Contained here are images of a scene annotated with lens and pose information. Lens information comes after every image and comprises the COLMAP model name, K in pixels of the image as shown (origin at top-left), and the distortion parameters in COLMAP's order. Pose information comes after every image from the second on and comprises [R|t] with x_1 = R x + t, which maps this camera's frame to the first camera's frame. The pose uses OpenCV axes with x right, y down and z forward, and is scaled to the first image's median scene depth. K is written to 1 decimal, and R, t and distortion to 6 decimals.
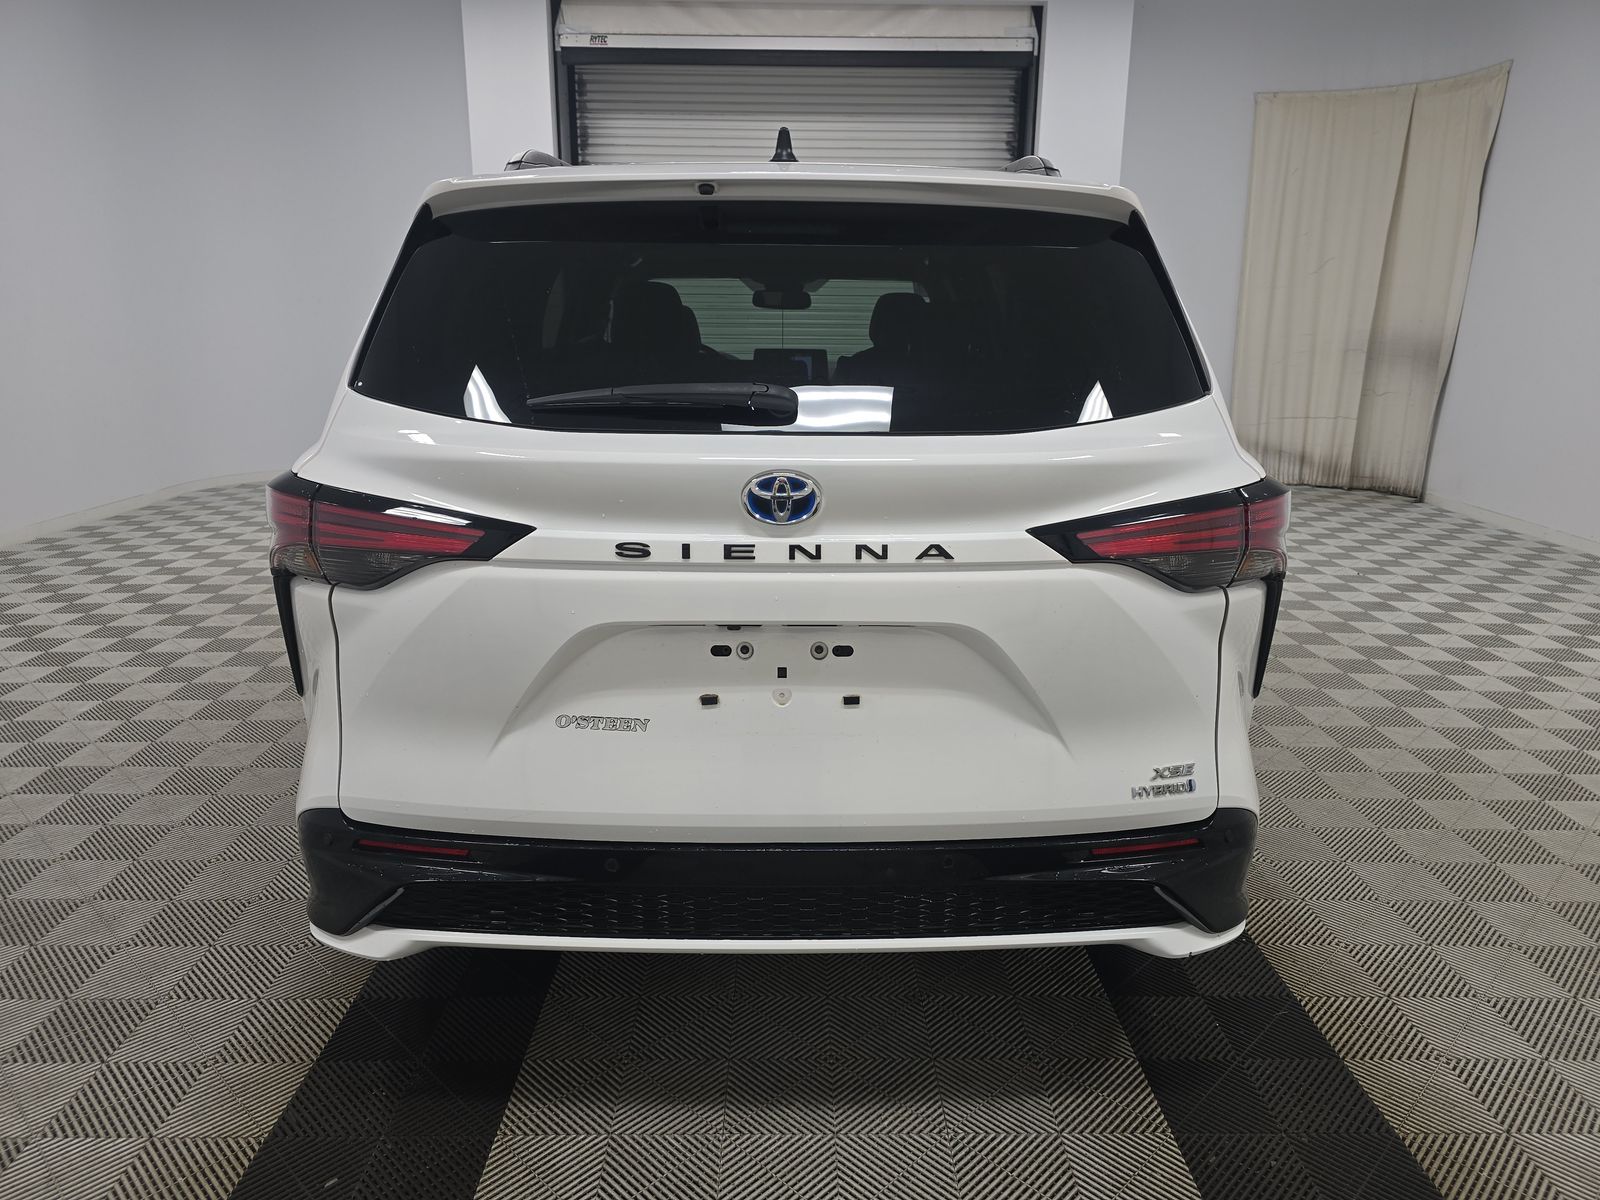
lens RADIAL K [[1088.8, 0, 797.9], [0, 1088.8, 603.5], [0, 0, 1]] dist [0.038258, -0.017917]
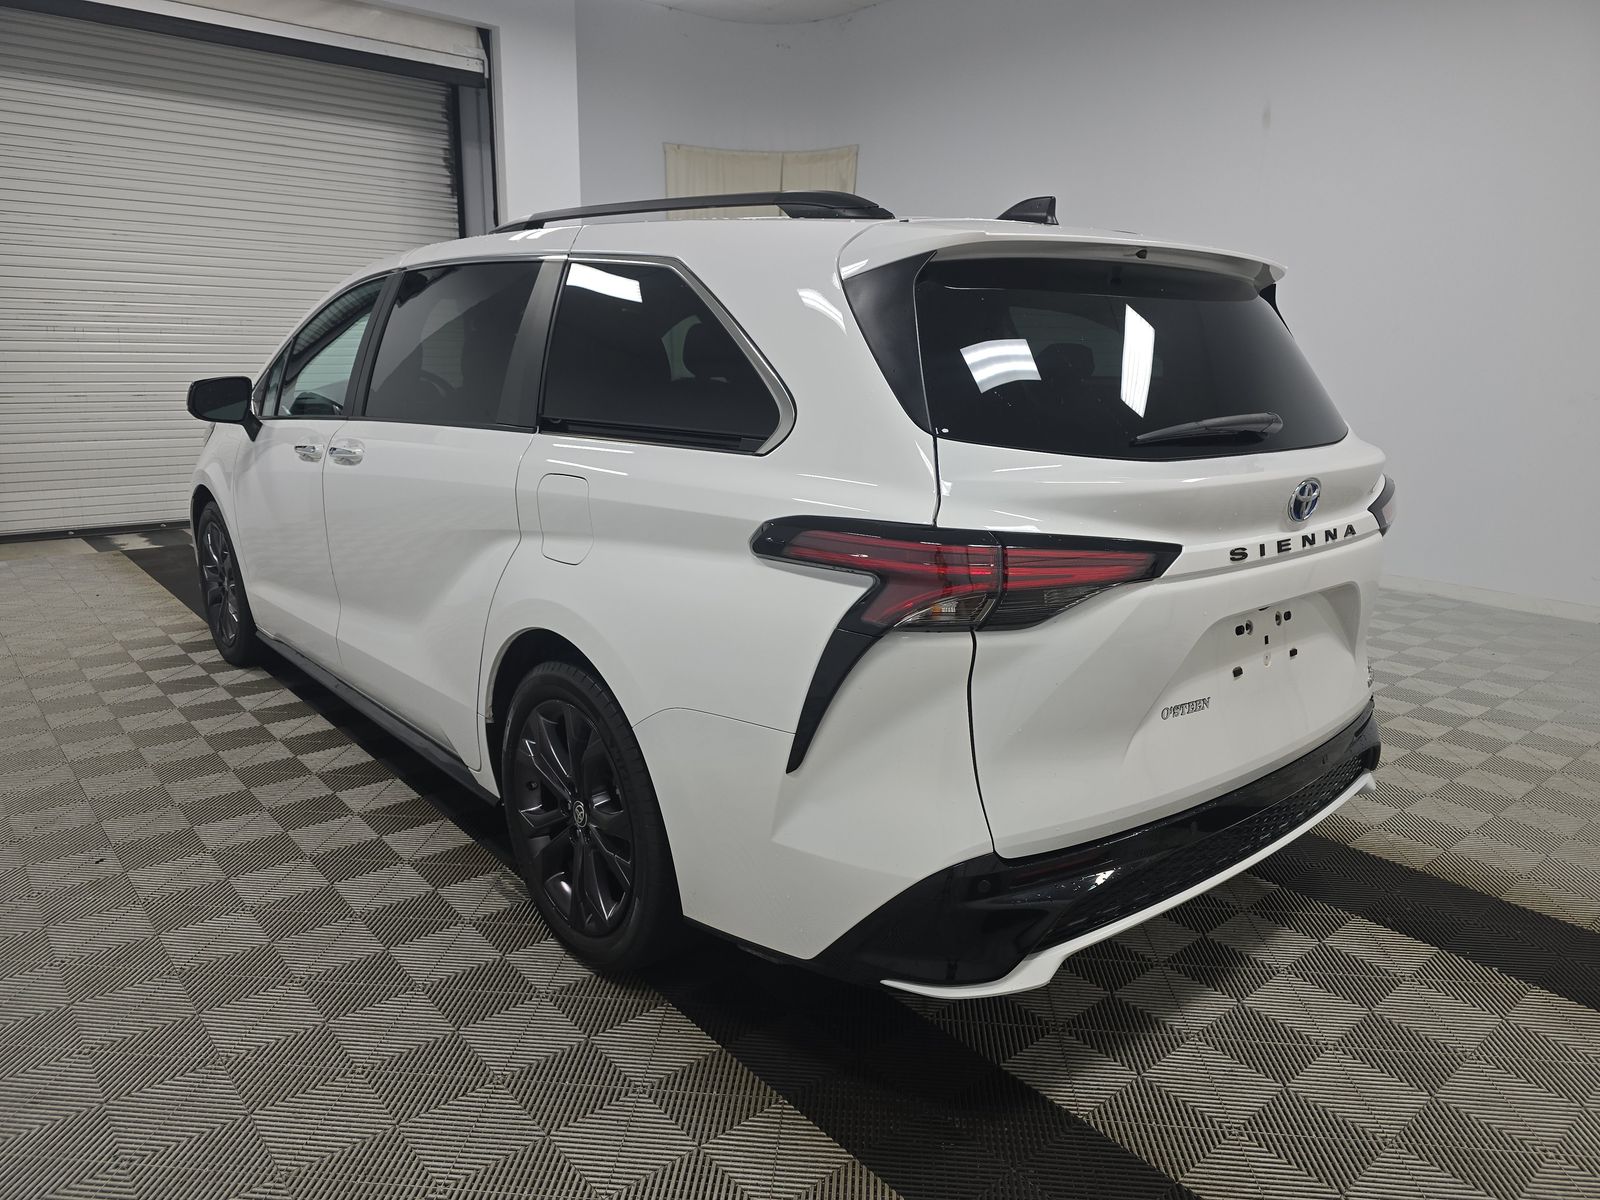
lens RADIAL K [[1088.8, 0, 804.8], [0, 1088.8, 599.4], [0, 0, 1]] dist [0.038258, -0.017917]
pose [[0.770180, -0.141741, 0.621878, -1.218214], [0.151675, 0.987727, 0.037281, -0.111765], [-0.619530, 0.065610, 0.782227, 0.333302]]
